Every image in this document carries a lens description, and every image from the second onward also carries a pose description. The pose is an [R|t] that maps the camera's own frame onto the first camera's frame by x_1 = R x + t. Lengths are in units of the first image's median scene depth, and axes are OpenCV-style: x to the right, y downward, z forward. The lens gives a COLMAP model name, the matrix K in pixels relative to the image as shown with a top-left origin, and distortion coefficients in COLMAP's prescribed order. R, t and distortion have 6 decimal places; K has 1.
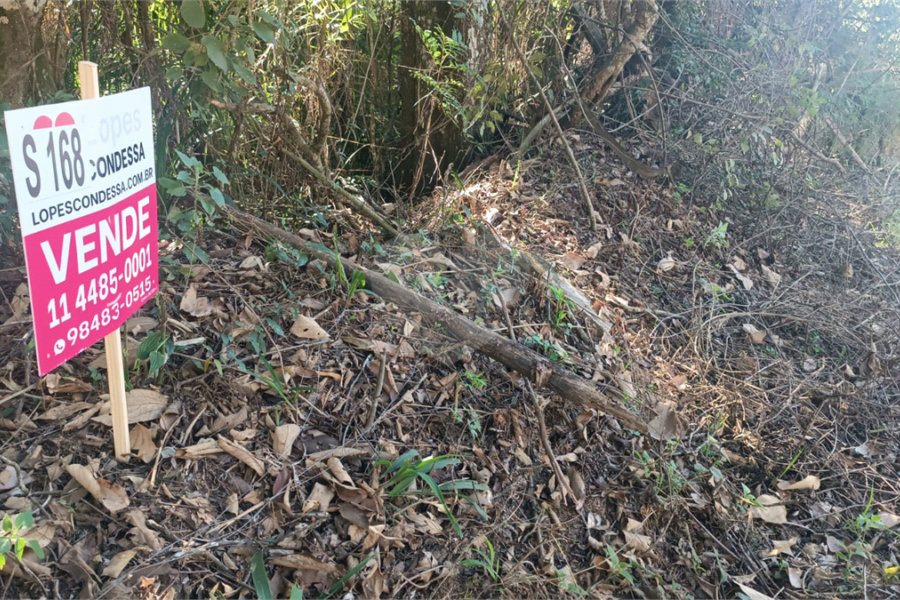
lens RADIAL K [[748.5, 0, 451.3], [0, 748.5, 294.7], [0, 0, 1]] dist [0.029275, -0.066810]
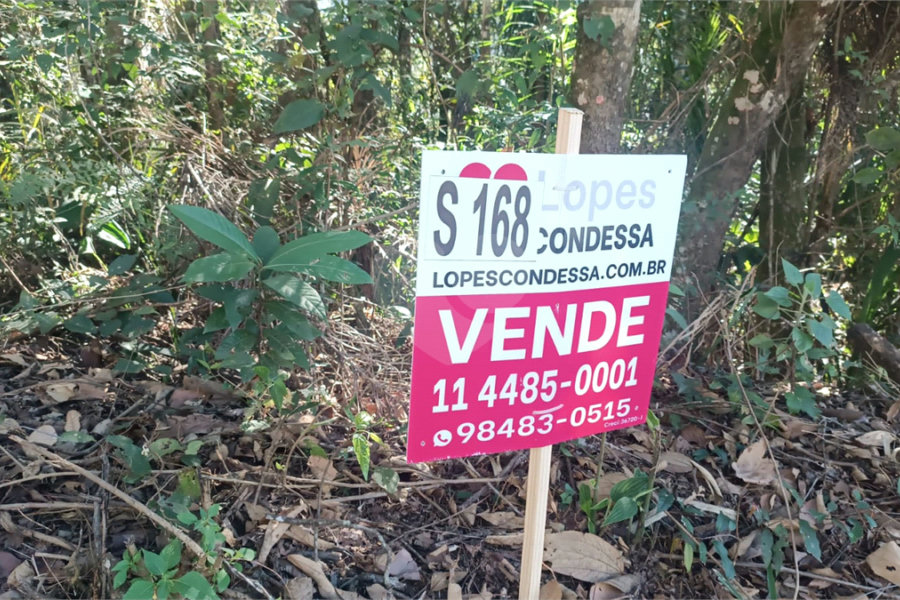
lens RADIAL K [[748.5, 0, 451.3], [0, 748.5, 294.7], [0, 0, 1]] dist [0.029275, -0.066810]
pose [[0.523816, 0.175063, -0.833649, 0.136215], [-0.315703, 0.948858, 0.000887, -0.080242], [0.791169, 0.262721, 0.552294, 0.486732]]
